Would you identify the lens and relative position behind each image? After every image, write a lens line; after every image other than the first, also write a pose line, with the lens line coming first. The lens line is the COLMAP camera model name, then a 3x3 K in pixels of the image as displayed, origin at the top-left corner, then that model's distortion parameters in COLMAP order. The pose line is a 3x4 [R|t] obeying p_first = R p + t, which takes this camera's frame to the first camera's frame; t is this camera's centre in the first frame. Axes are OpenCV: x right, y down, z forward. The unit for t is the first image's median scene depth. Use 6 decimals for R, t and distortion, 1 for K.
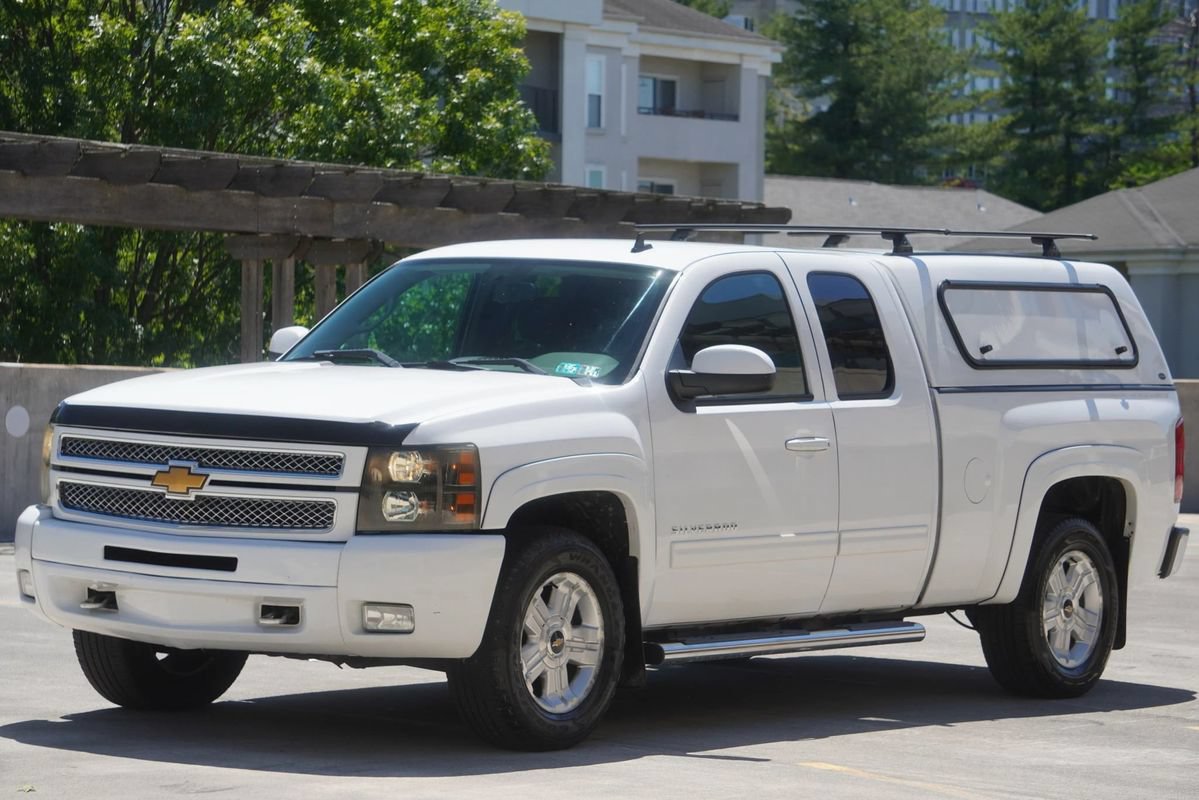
lens RADIAL K [[3902.6, 0, 599.5], [0, 3902.6, 400.0], [0, 0, 1]] dist [0.731315, 3.711505]
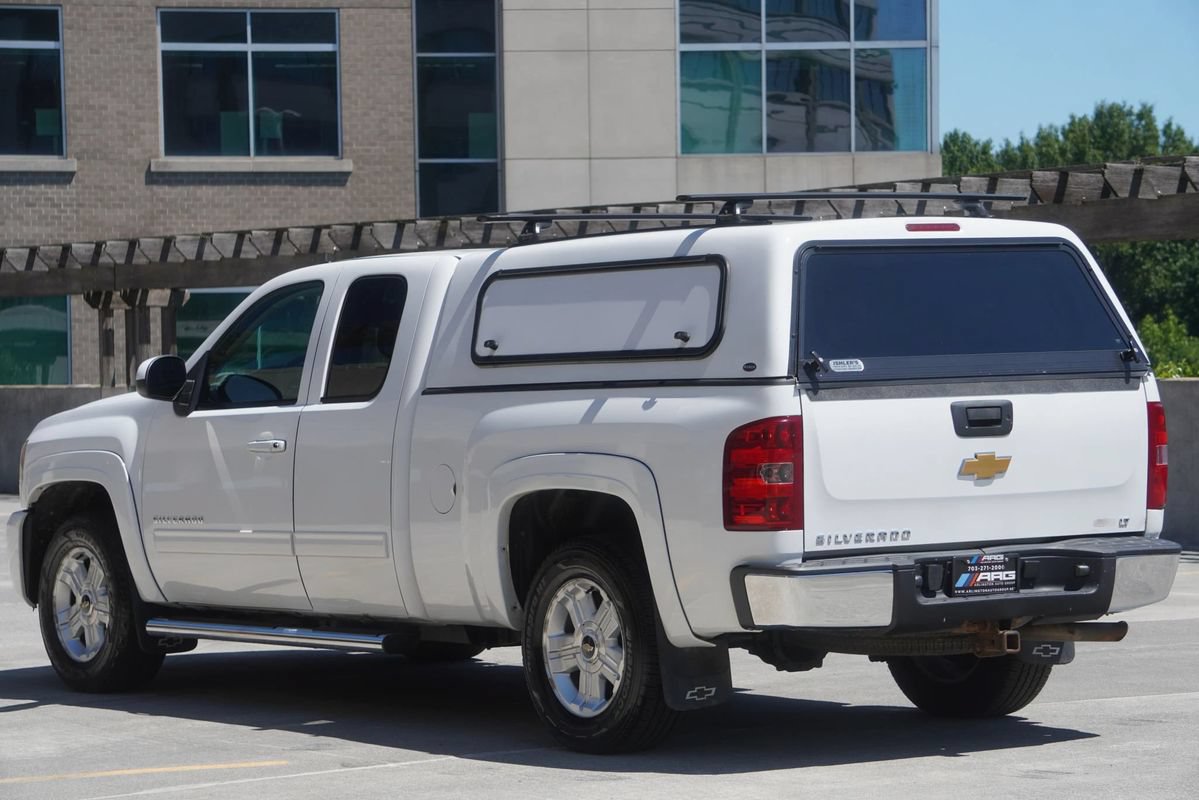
lens RADIAL K [[3790.8, 0, 599.5], [0, 3790.8, 400.0], [0, 0, 1]] dist [0.659477, 3.338239]
pose [[-0.312505, -0.011850, -0.949842, 0.981476], [-0.003078, 0.999930, -0.011462, 0.010321], [0.949911, -0.000658, -0.312520, 1.388040]]
